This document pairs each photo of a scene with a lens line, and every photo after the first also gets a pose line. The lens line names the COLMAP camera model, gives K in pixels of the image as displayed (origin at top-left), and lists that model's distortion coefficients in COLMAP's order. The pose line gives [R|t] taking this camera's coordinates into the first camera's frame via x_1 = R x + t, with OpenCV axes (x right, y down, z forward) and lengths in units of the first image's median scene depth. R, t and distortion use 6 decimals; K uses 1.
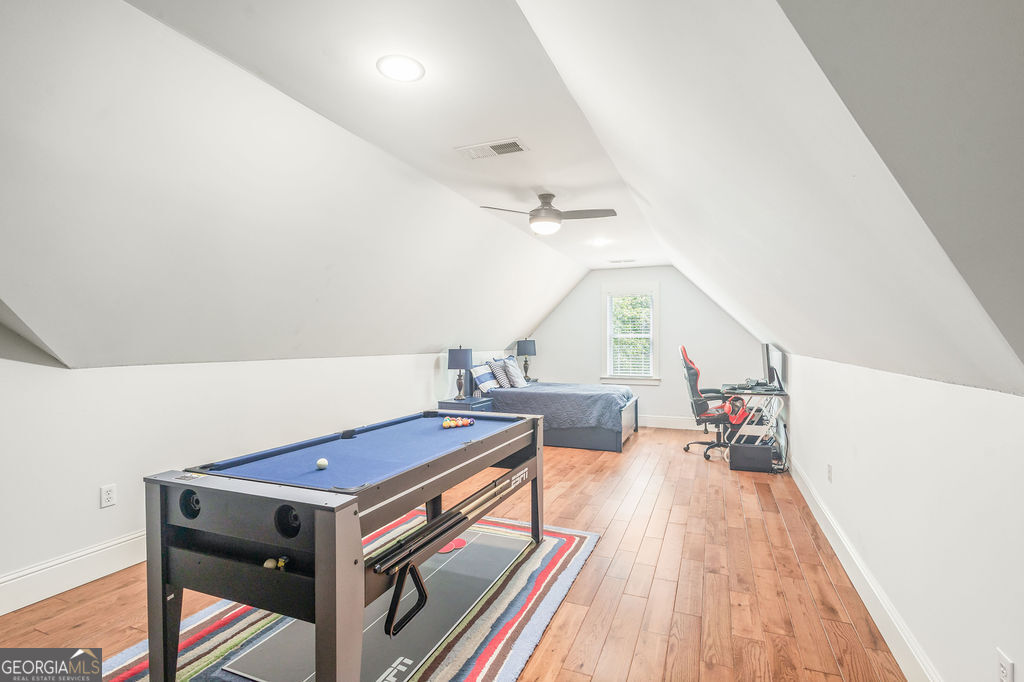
lens RADIAL K [[486.3, 0, 508.2], [0, 486.3, 342.5], [0, 0, 1]] dist [-0.001741, -0.000093]
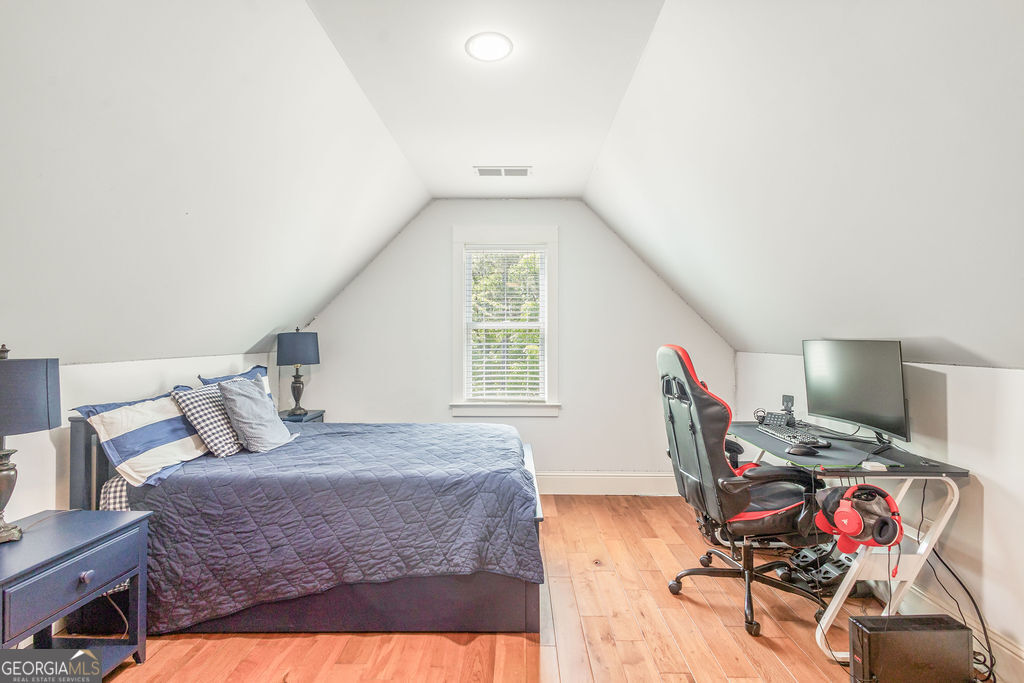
lens RADIAL K [[486.3, 0, 503.3], [0, 486.3, 336.4], [0, 0, 1]] dist [-0.001741, -0.000093]
pose [[0.932416, 0.004118, 0.361363, 0.061119], [-0.002640, 0.999986, -0.004583, 0.000795], [-0.361377, 0.003319, 0.932414, 0.559118]]
